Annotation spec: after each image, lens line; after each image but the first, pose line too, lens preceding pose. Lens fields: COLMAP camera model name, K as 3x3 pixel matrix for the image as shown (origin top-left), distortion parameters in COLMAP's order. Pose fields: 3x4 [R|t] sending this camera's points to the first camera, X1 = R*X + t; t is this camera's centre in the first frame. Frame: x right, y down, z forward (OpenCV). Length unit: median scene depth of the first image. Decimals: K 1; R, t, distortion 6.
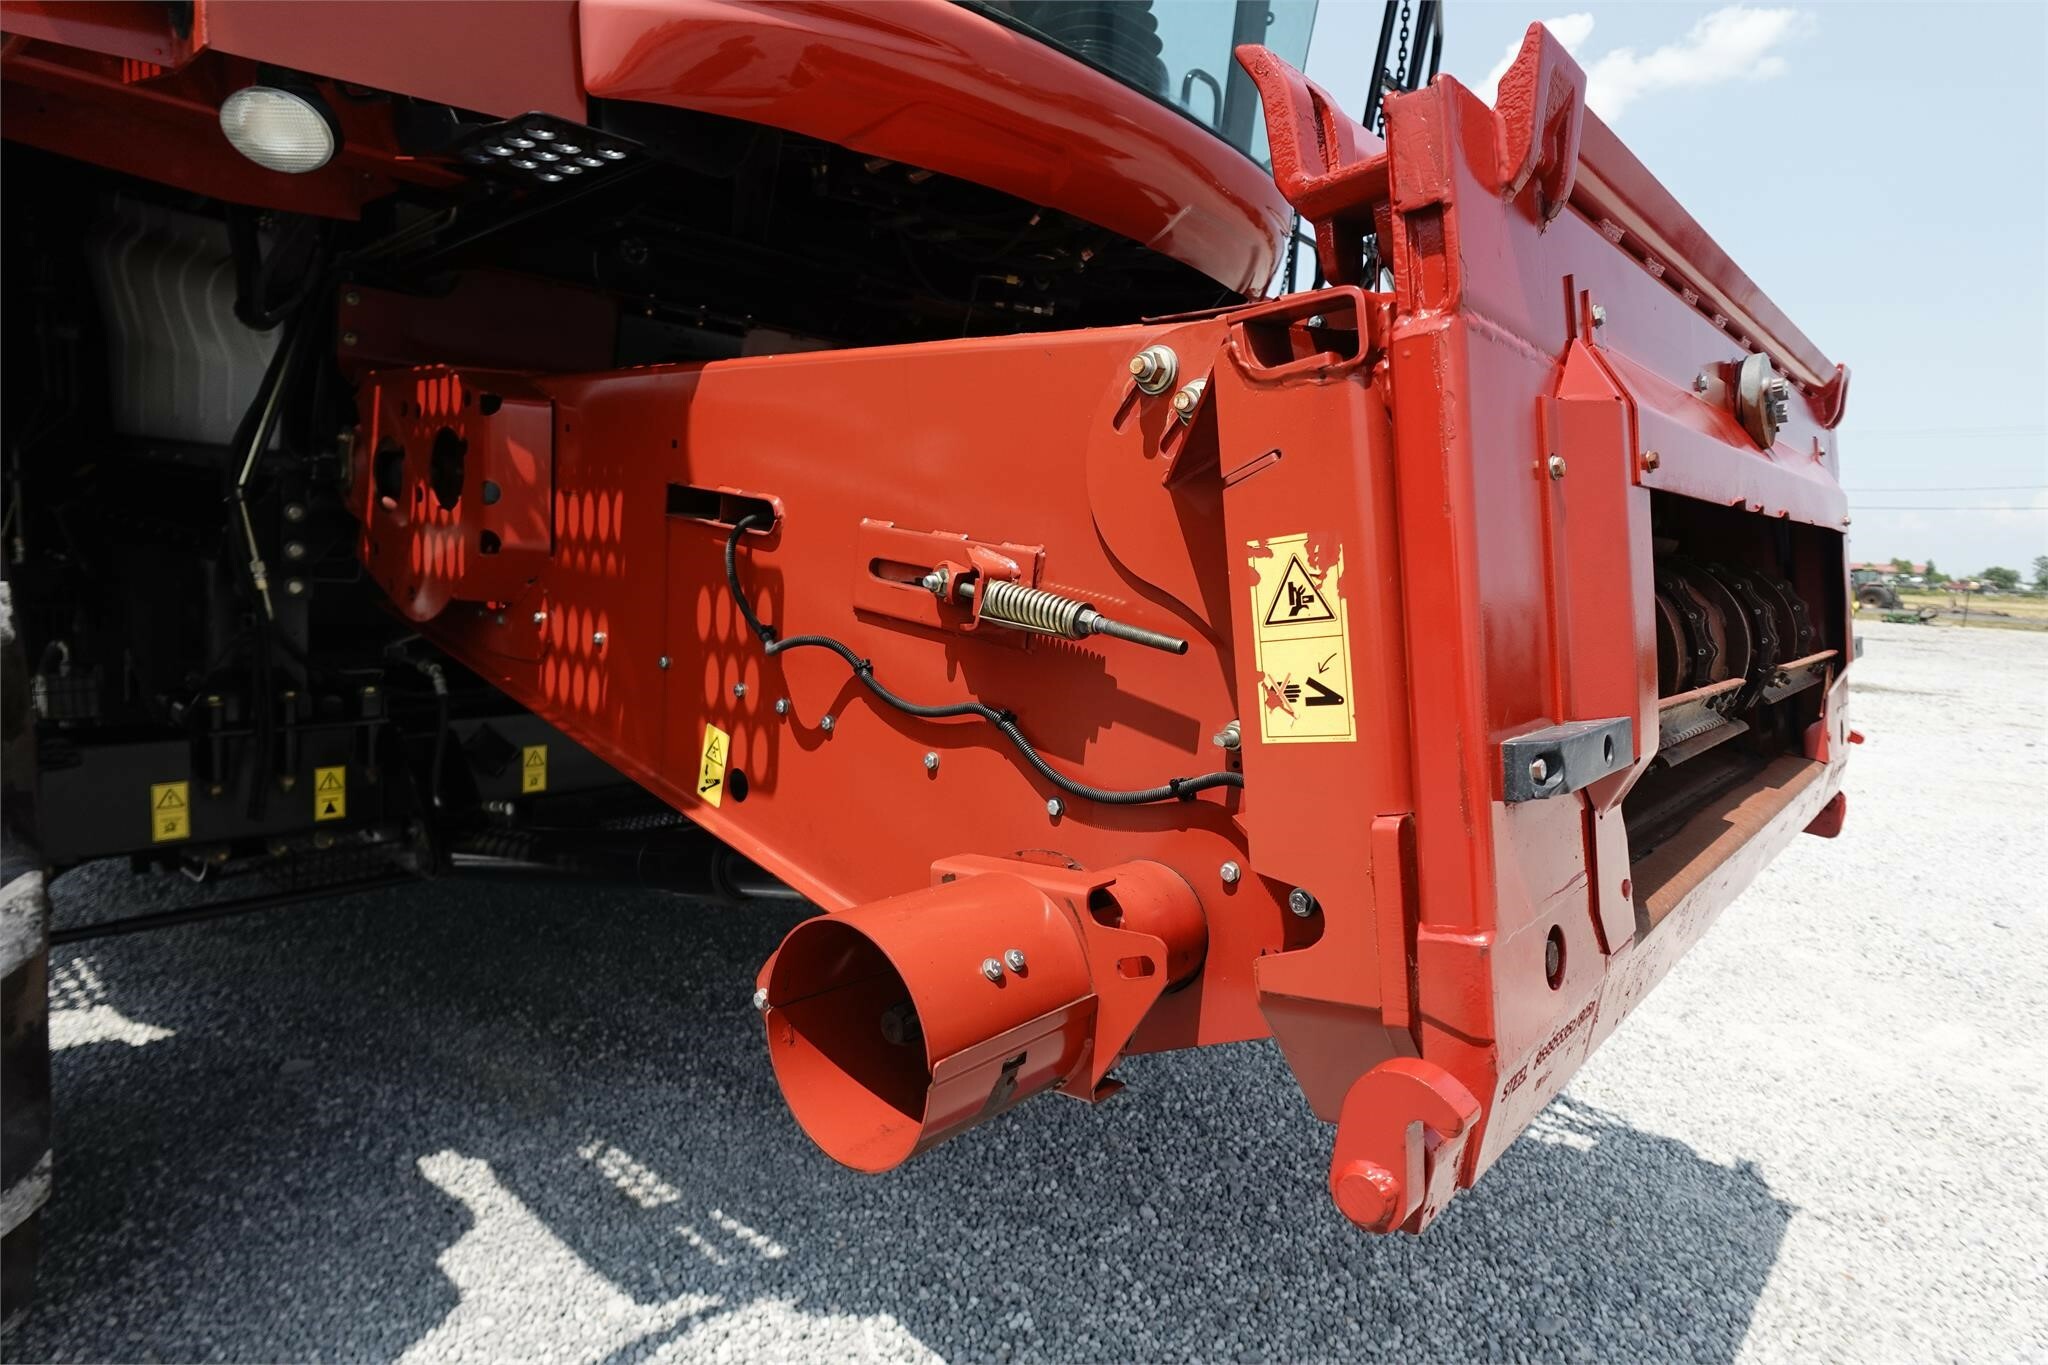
lens RADIAL K [[1155.9, 0, 1024.7], [0, 1155.9, 679.1], [0, 0, 1]] dist [-0.000689, 0.002817]
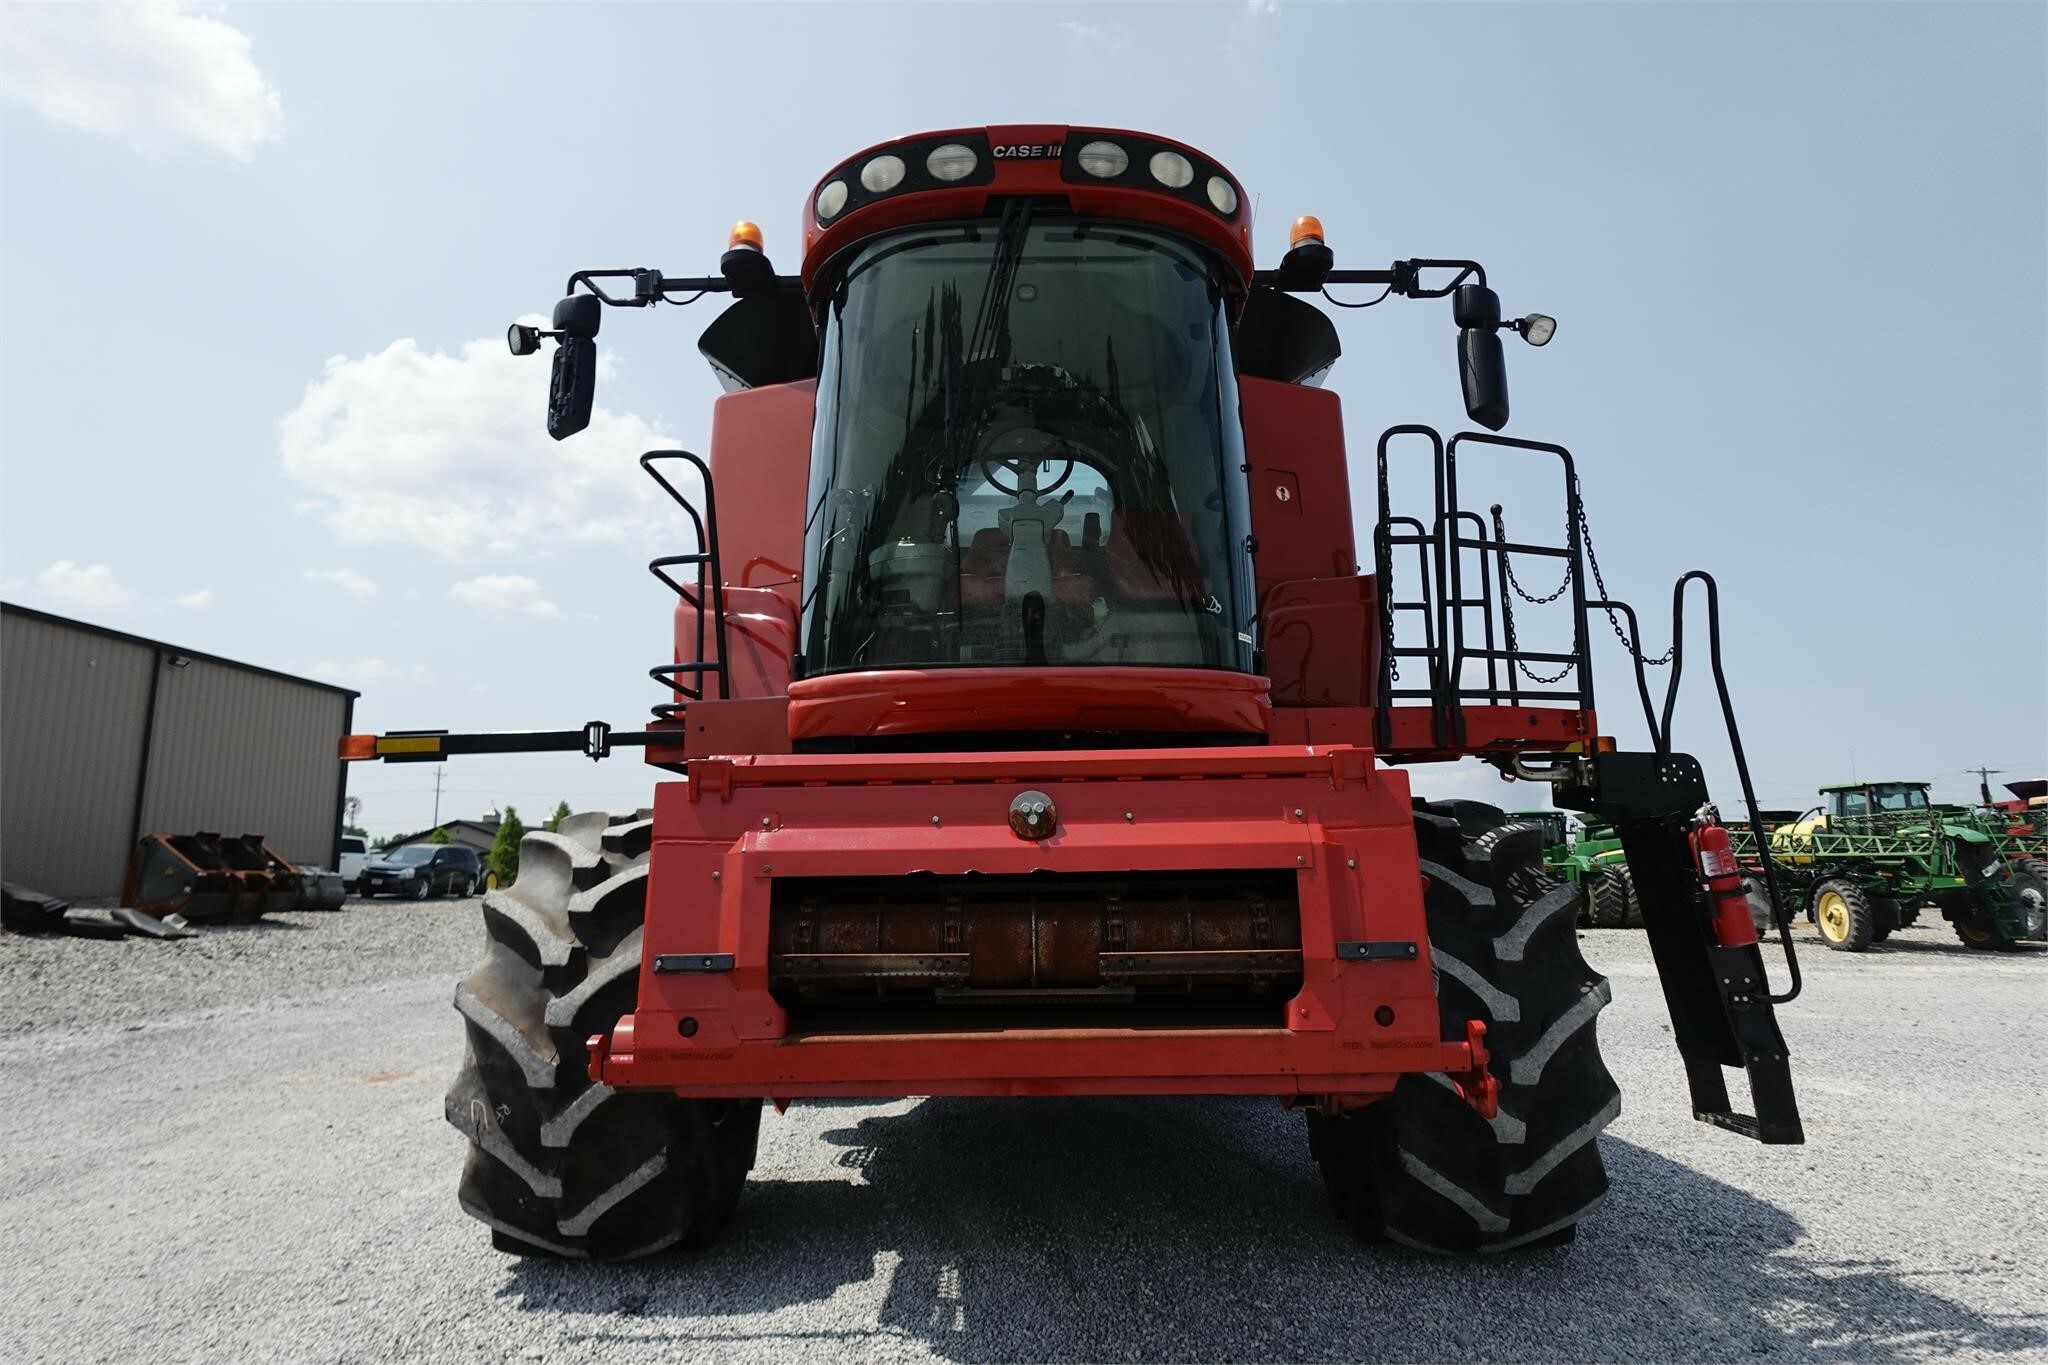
lens RADIAL K [[1155.9, 0, 1024.7], [0, 1155.9, 679.1], [0, 0, 1]] dist [-0.000689, 0.002817]
pose [[0.654635, -0.182933, -0.733477, 1.178333], [-0.046301, 0.958754, -0.280442, 0.047337], [0.754526, 0.217548, 0.619163, -0.175346]]
